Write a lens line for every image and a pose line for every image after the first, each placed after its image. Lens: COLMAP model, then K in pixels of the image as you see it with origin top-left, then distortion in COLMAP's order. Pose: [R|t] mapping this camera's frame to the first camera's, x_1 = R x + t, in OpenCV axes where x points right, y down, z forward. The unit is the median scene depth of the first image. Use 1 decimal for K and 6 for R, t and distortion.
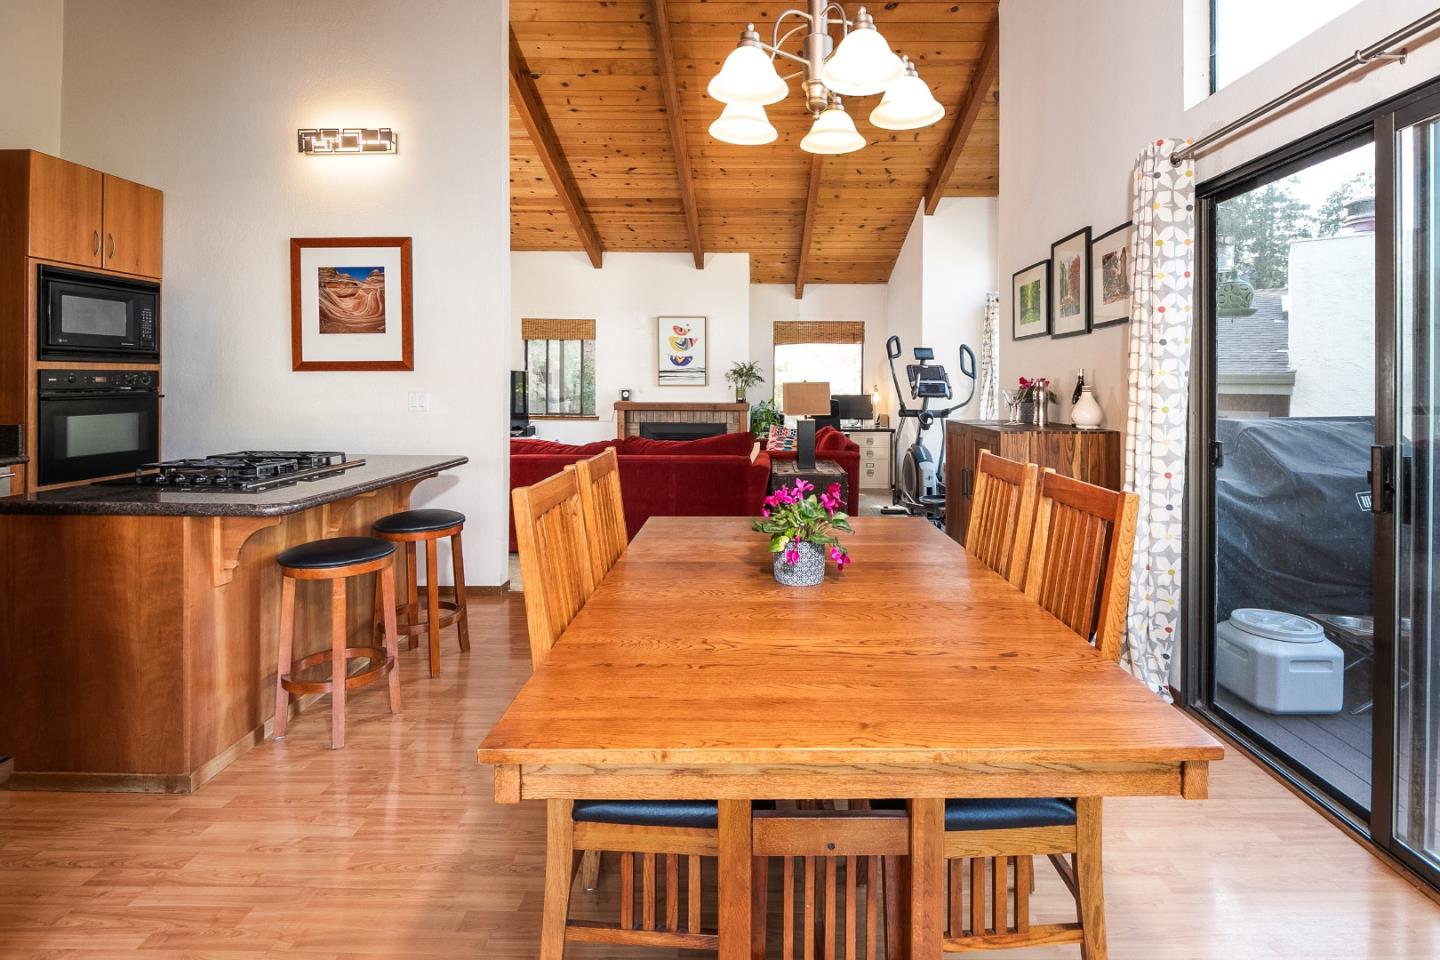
lens RADIAL K [[664.5, 0, 772.0], [0, 664.5, 378.7], [0, 0, 1]] dist [-0.002744, -0.003546]
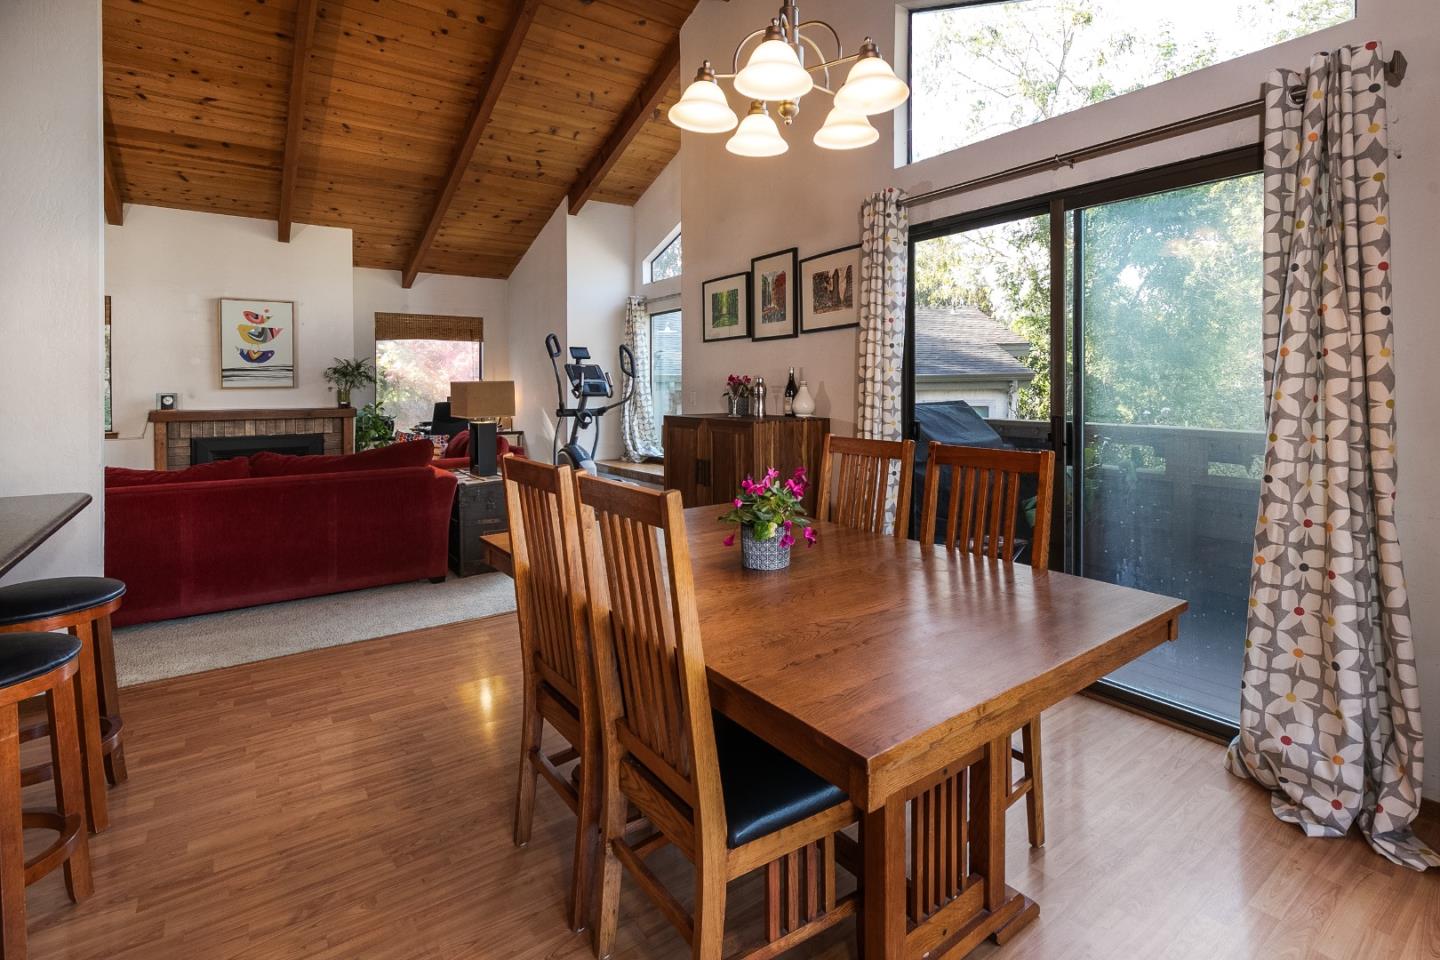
lens RADIAL K [[664.5, 0, 729.6], [0, 664.5, 381.8], [0, 0, 1]] dist [-0.002744, -0.003546]
pose [[0.818097, -0.004913, 0.575059, -0.137809], [0.004080, 0.999988, 0.002738, 0.003373], [-0.575065, 0.000106, 0.818108, 0.042637]]
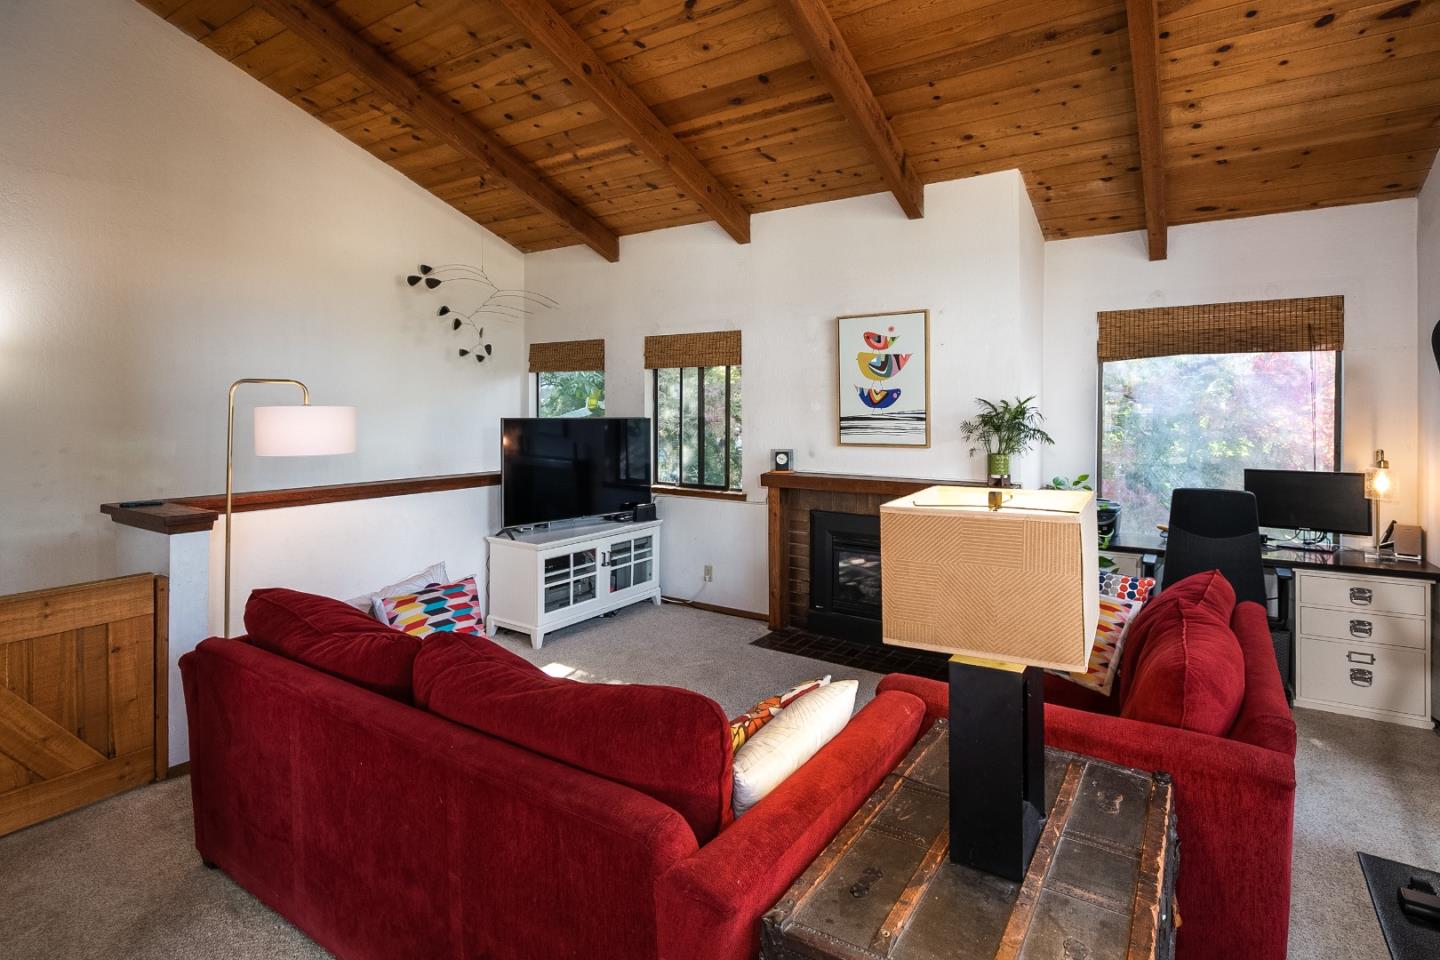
lens RADIAL K [[688.3, 0, 746.2], [0, 688.3, 410.9], [0, 0, 1]] dist [0.001546, -0.001058]
pose [[0.827691, -0.002002, -0.561180, 0.085390], [0.003492, 0.999993, 0.001583, -0.019250], [0.561173, -0.003270, 0.827692, 0.520770]]
